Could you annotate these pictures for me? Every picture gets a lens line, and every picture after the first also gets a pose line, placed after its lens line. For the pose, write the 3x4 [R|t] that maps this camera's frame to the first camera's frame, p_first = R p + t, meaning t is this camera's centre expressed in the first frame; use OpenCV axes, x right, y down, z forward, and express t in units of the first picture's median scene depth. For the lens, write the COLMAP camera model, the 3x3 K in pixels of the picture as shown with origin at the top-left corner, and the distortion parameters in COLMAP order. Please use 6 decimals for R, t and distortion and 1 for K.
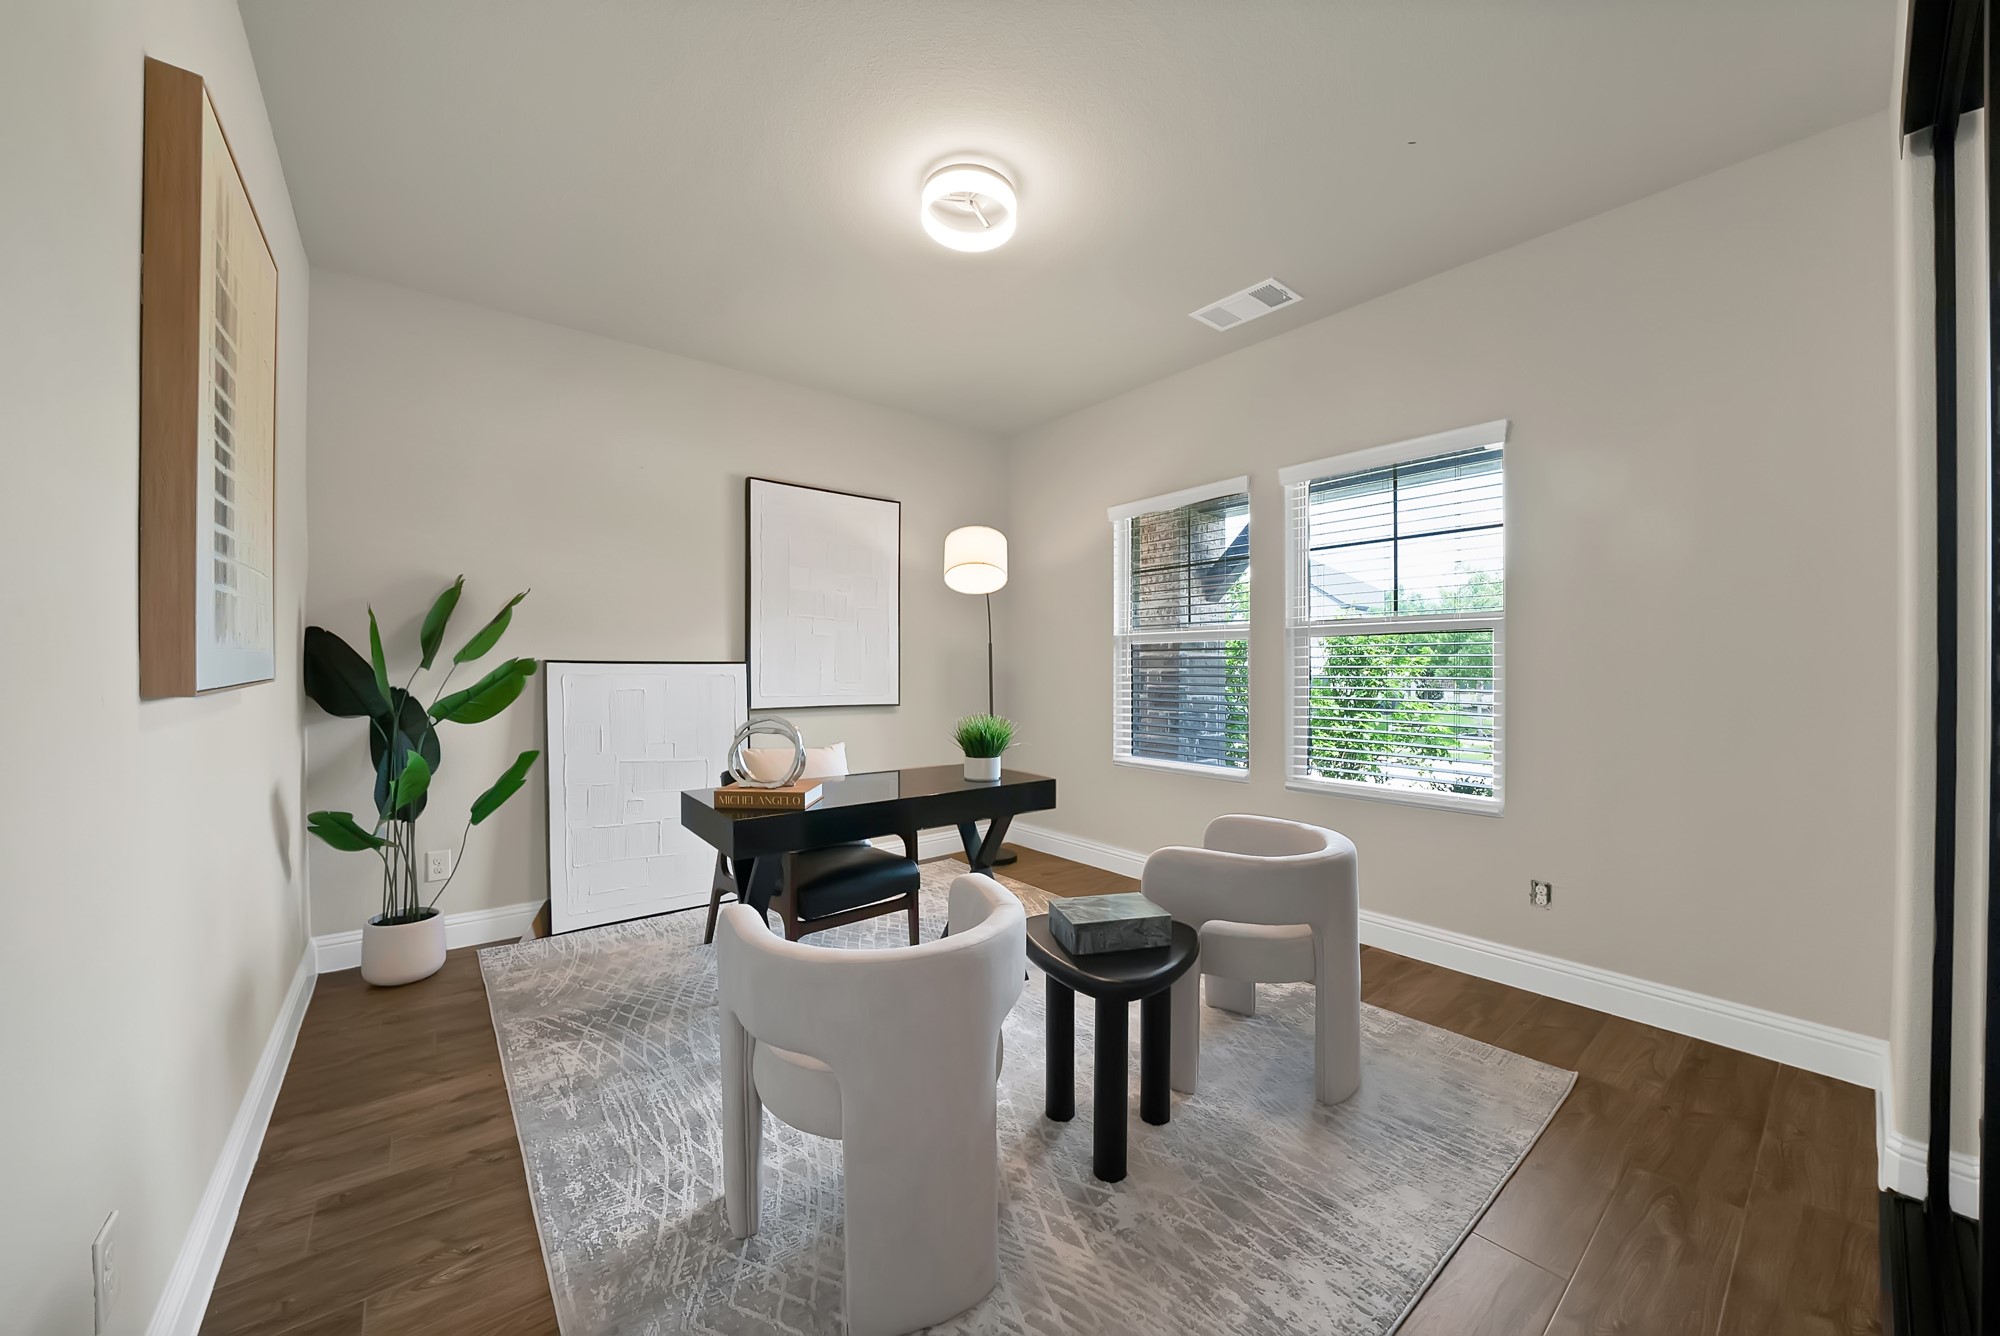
lens RADIAL K [[727.7, 0, 982.6], [0, 727.7, 667.1], [0, 0, 1]] dist [-0.033592, 0.003660]
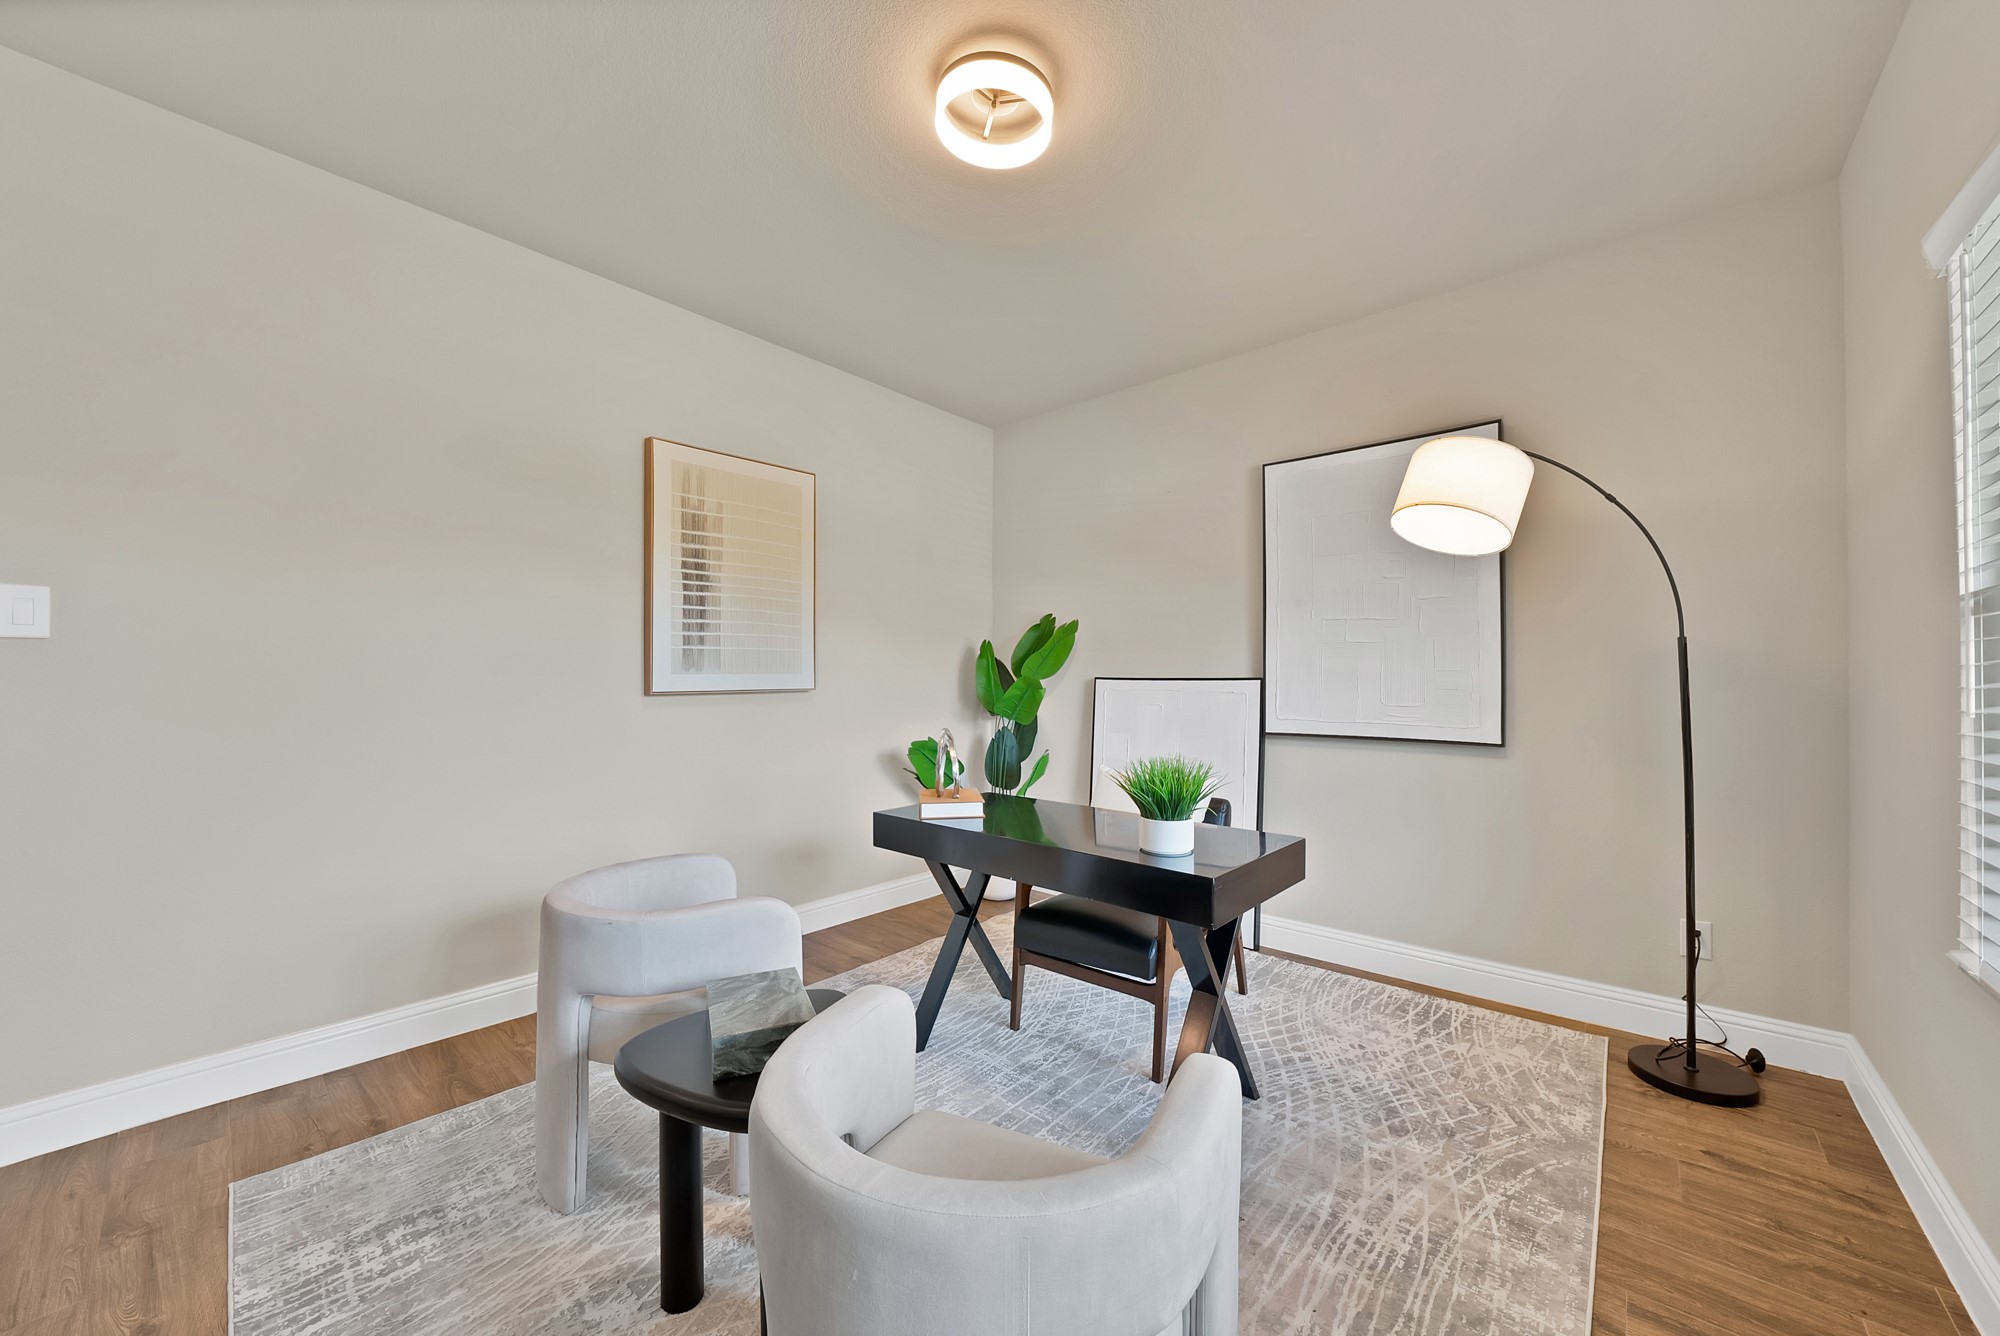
lens RADIAL K [[723.6, 0, 999.4], [0, 723.6, 683.8], [0, 0, 1]] dist [-0.025183, 0.000008]
pose [[0.174651, 0.001214, -0.984630, 0.718868], [-0.006681, 0.999978, 0.000047, 0.001475], [0.984608, 0.006570, 0.174655, 0.842645]]
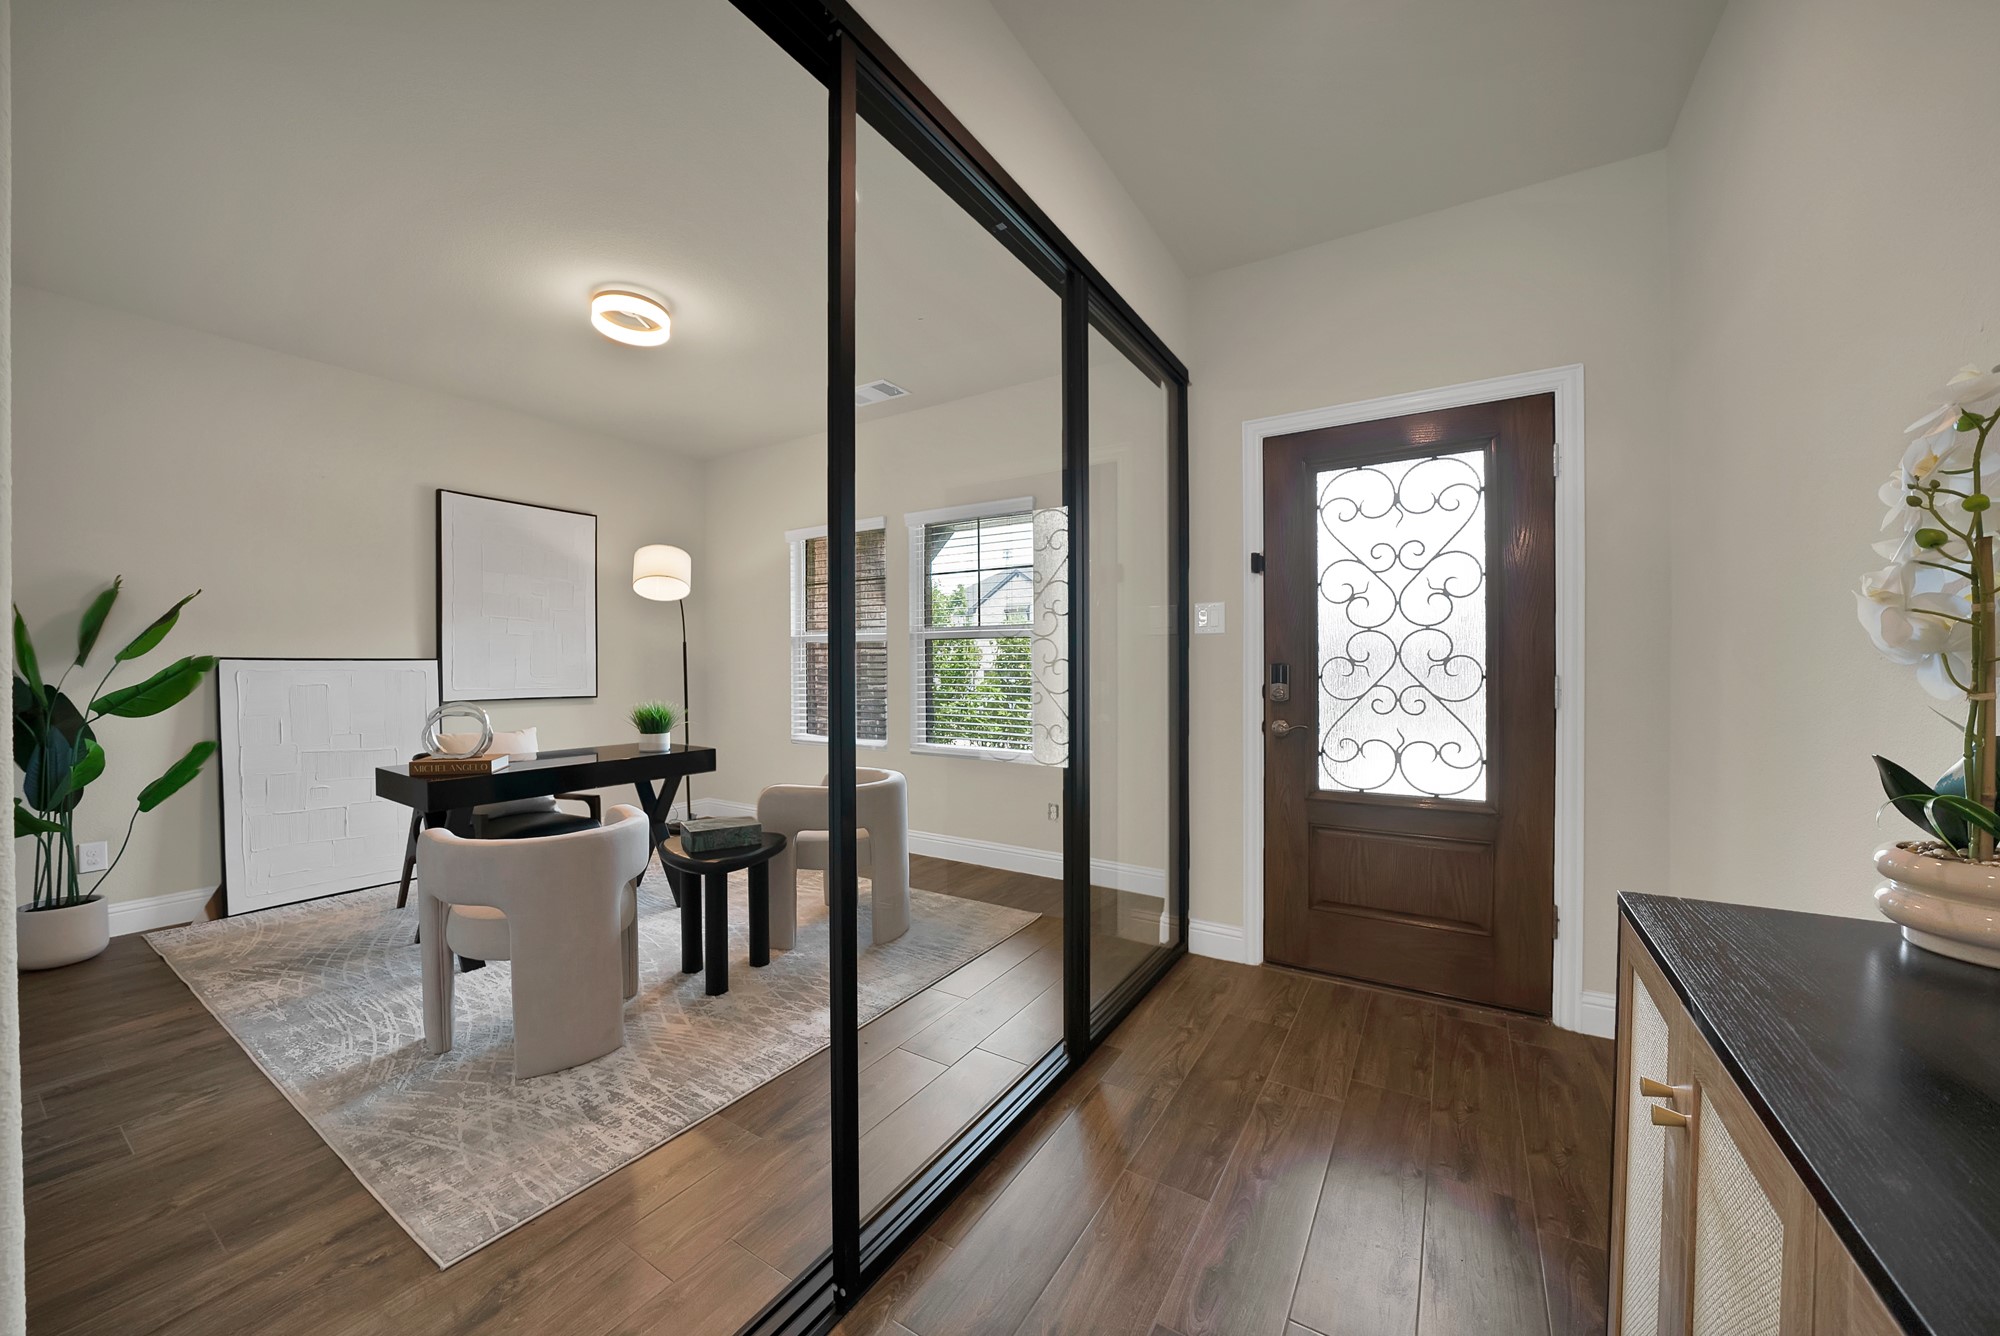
lens RADIAL K [[727.7, 0, 982.6], [0, 727.7, 667.1], [0, 0, 1]] dist [-0.033592, 0.003660]
pose [[0.943712, -0.004157, 0.330743, 0.147178], [0.001716, 0.999969, 0.007672, -0.001855], [-0.330765, -0.006673, 0.943690, -0.455997]]
